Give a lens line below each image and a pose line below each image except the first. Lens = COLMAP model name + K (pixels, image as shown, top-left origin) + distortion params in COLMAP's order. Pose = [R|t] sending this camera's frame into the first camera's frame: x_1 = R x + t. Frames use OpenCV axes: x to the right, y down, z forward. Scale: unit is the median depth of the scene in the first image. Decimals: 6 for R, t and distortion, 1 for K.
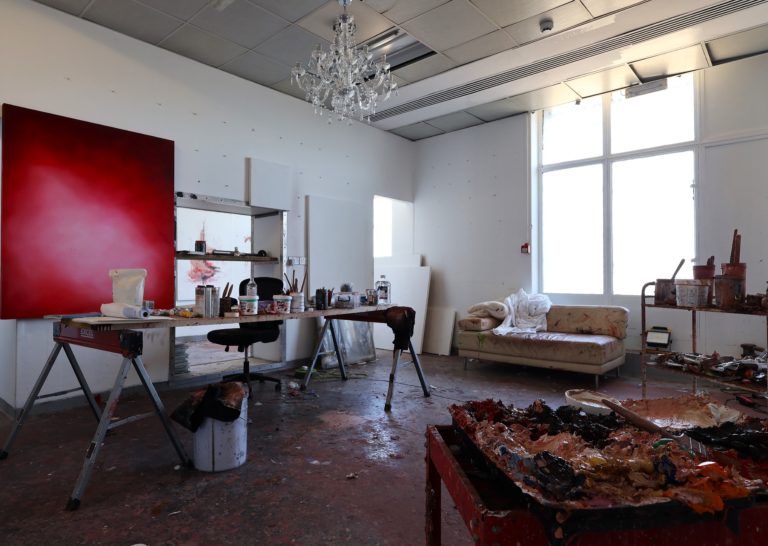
lens RADIAL K [[454.7, 0, 384.0], [0, 454.7, 273.0], [0, 0, 1]] dist [-0.002903, -0.000734]
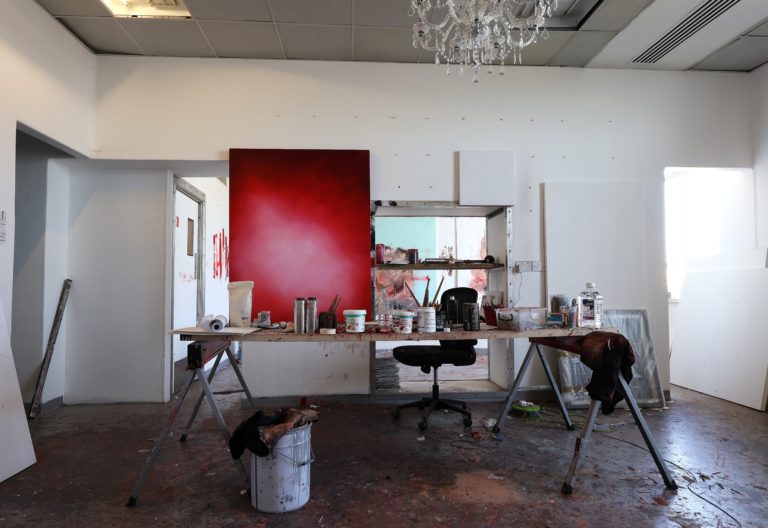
lens RADIAL K [[465.7, 0, 382.9], [0, 465.7, 271.3], [0, 0, 1]] dist [-0.001091, -0.001452]
pose [[0.709928, -0.032874, -0.703506, 0.258455], [0.016287, 0.999409, -0.030265, 0.003451], [0.704085, 0.010028, 0.710044, 0.301248]]
